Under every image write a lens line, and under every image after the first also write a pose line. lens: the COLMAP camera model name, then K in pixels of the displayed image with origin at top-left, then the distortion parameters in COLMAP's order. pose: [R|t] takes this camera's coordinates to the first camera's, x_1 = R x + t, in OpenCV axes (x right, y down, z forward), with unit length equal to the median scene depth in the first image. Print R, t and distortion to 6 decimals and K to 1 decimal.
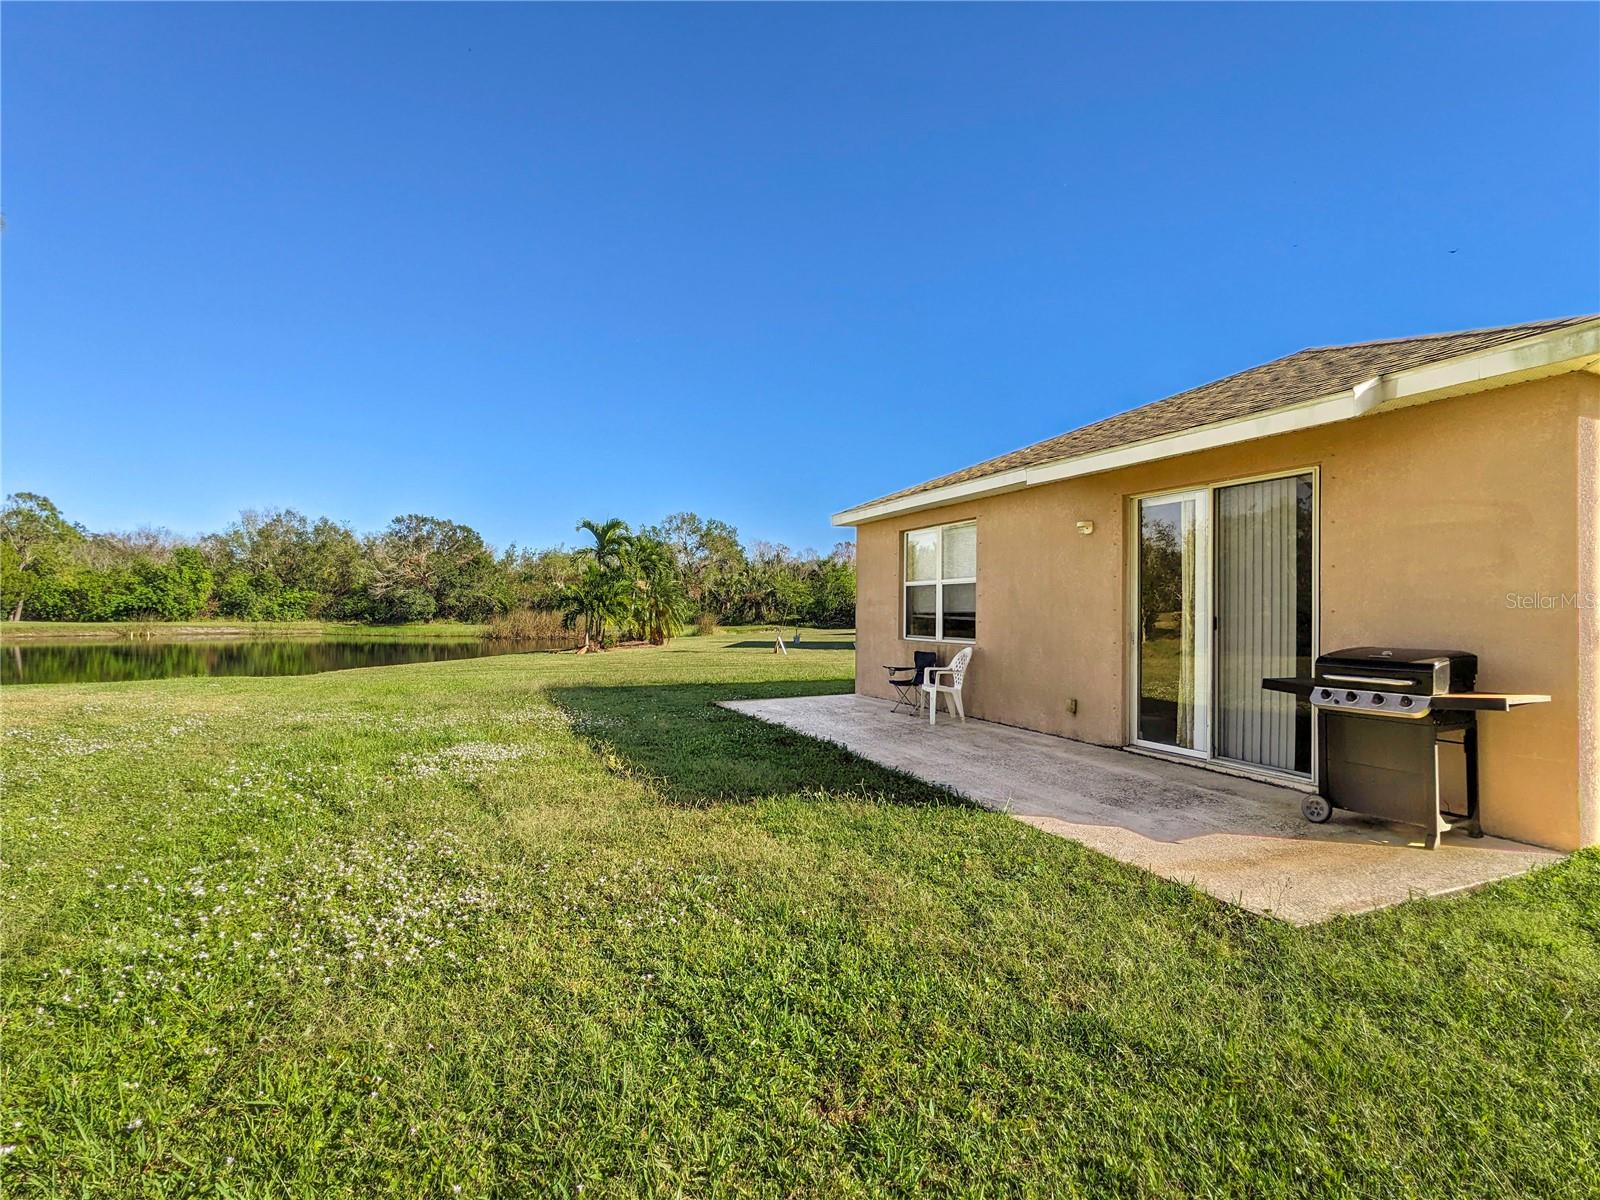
lens RADIAL K [[768.3, 0, 803.4], [0, 768.3, 600.4], [0, 0, 1]] dist [0.002022, -0.000798]
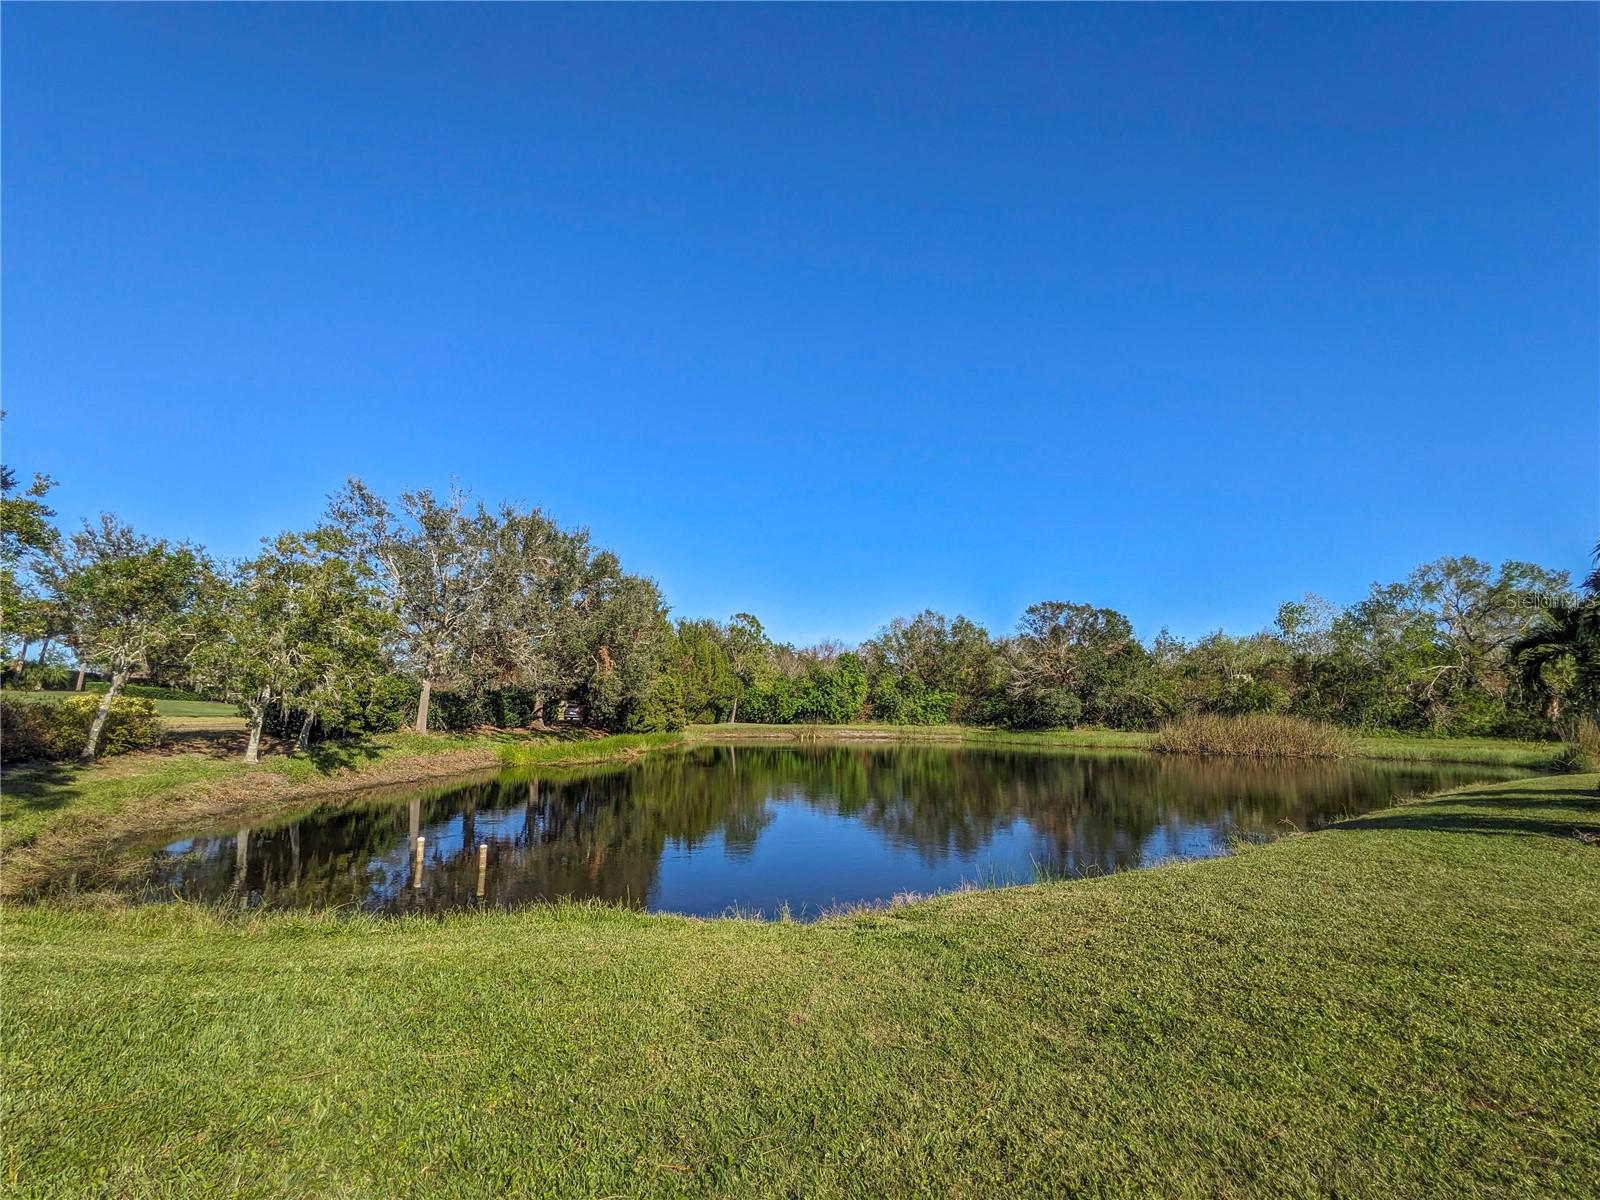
lens RADIAL K [[768.3, 0, 803.4], [0, 768.3, 600.4], [0, 0, 1]] dist [0.002022, -0.000798]
pose [[0.720926, -0.101113, -0.685596, -0.122625], [0.006721, 0.990272, -0.138980, 0.005591], [0.692980, 0.095586, 0.714593, 0.206283]]
